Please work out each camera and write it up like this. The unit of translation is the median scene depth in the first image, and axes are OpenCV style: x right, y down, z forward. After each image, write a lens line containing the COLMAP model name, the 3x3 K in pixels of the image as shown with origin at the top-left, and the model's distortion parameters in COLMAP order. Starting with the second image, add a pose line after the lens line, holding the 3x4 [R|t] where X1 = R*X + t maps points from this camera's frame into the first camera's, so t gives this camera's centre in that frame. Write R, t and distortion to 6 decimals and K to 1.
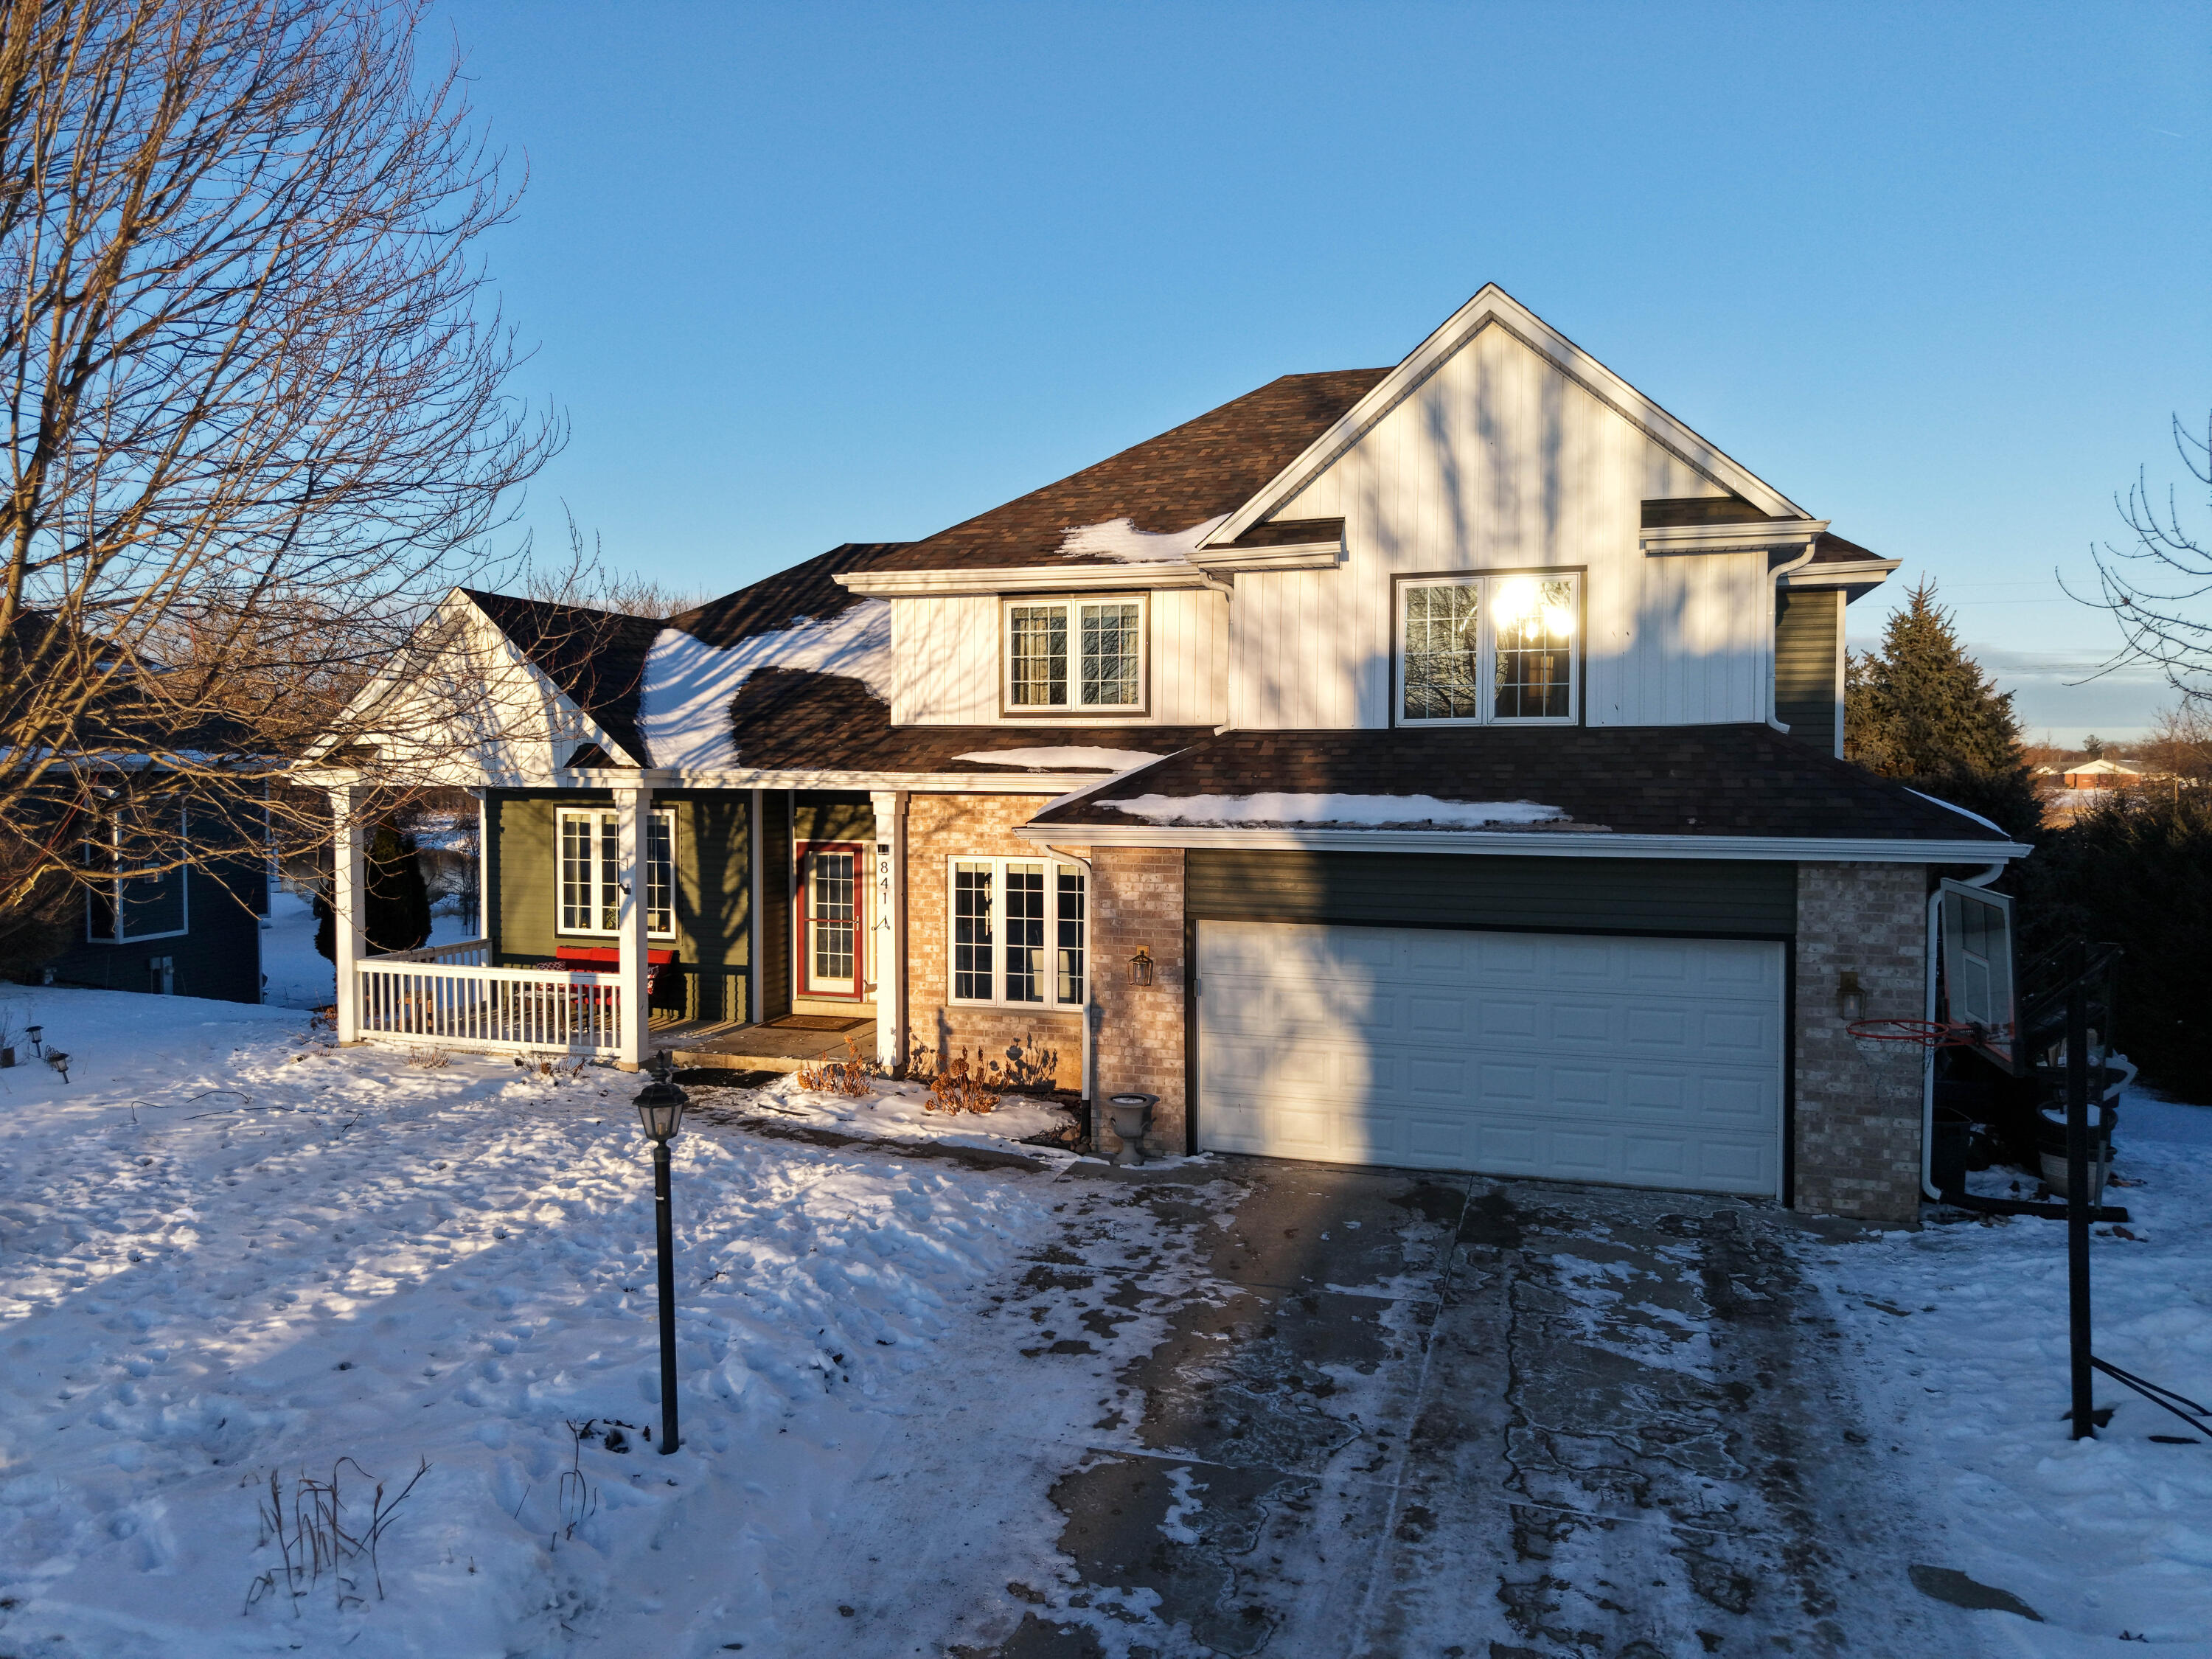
lens RADIAL K [[1495.3, 0, 1106.0], [0, 1495.3, 829.5], [0, 0, 1]] dist [0.003350, 0.002651]
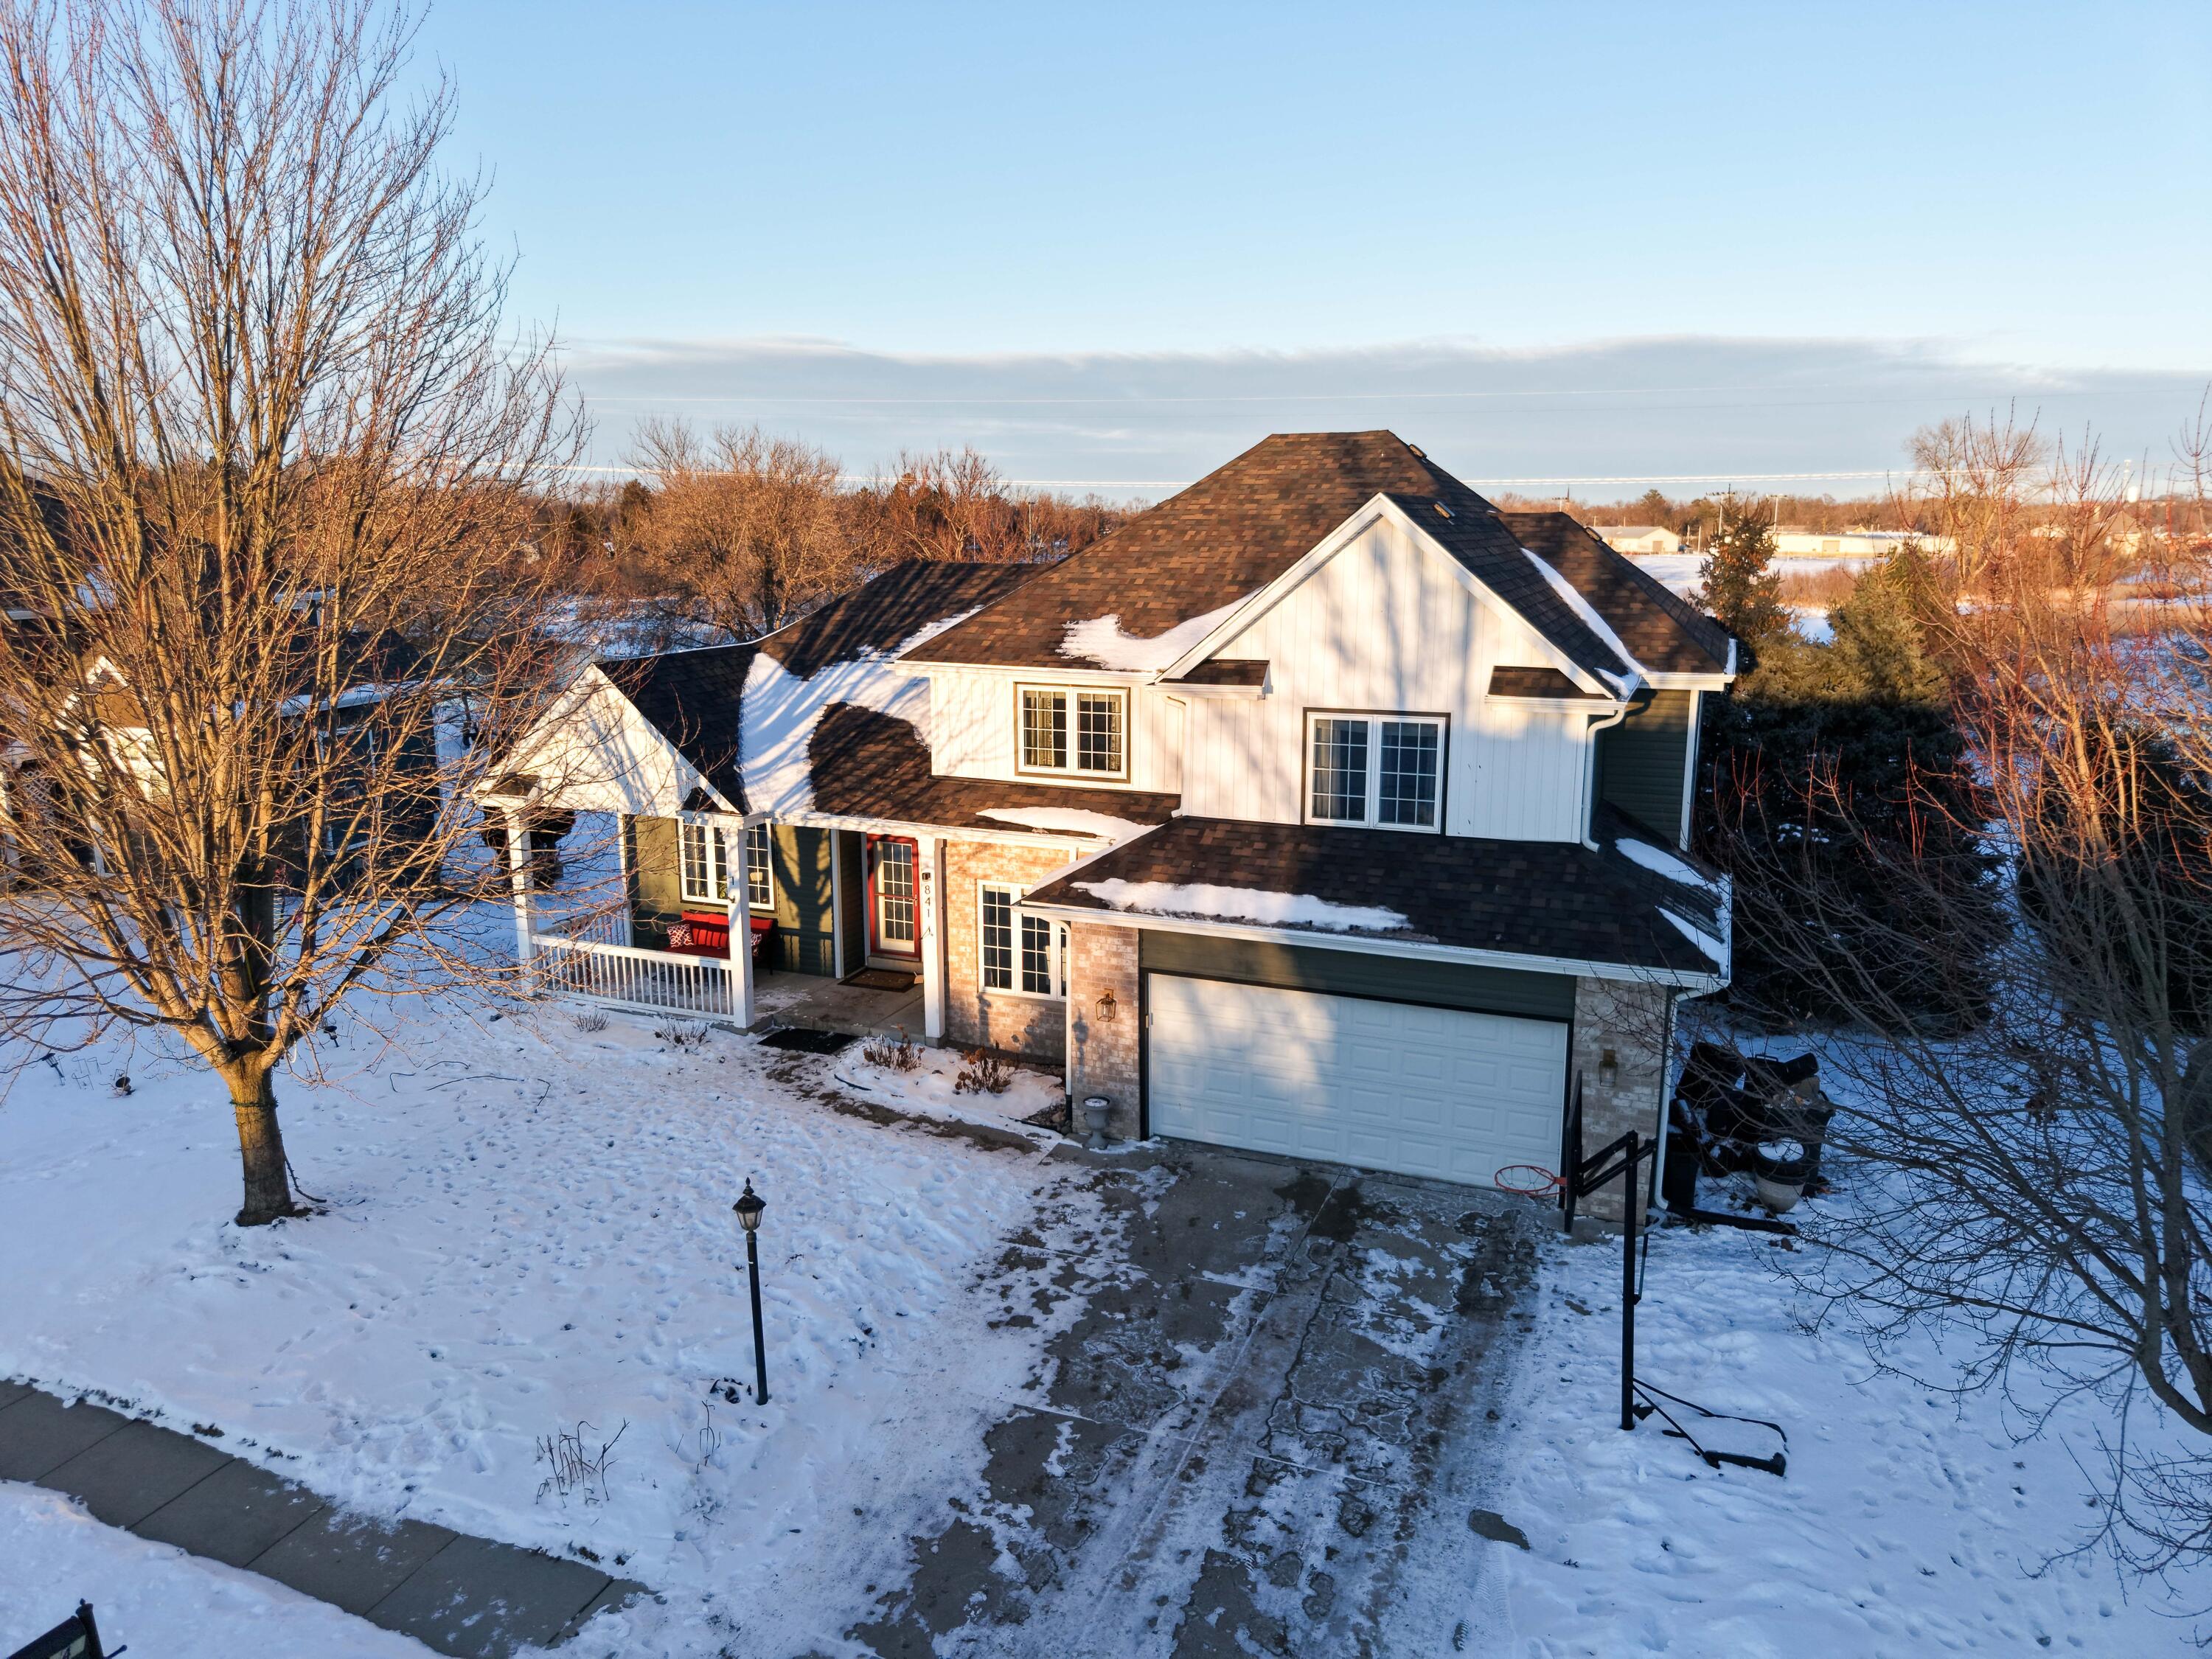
lens RADIAL K [[1495.3, 0, 1106.0], [0, 1495.3, 829.5], [0, 0, 1]] dist [0.003350, 0.002651]
pose [[0.997198, 0.011642, -0.073897, 0.149715], [0.000281, 0.987227, 0.159317, -0.347545], [0.074808, -0.158892, 0.984458, -0.374170]]
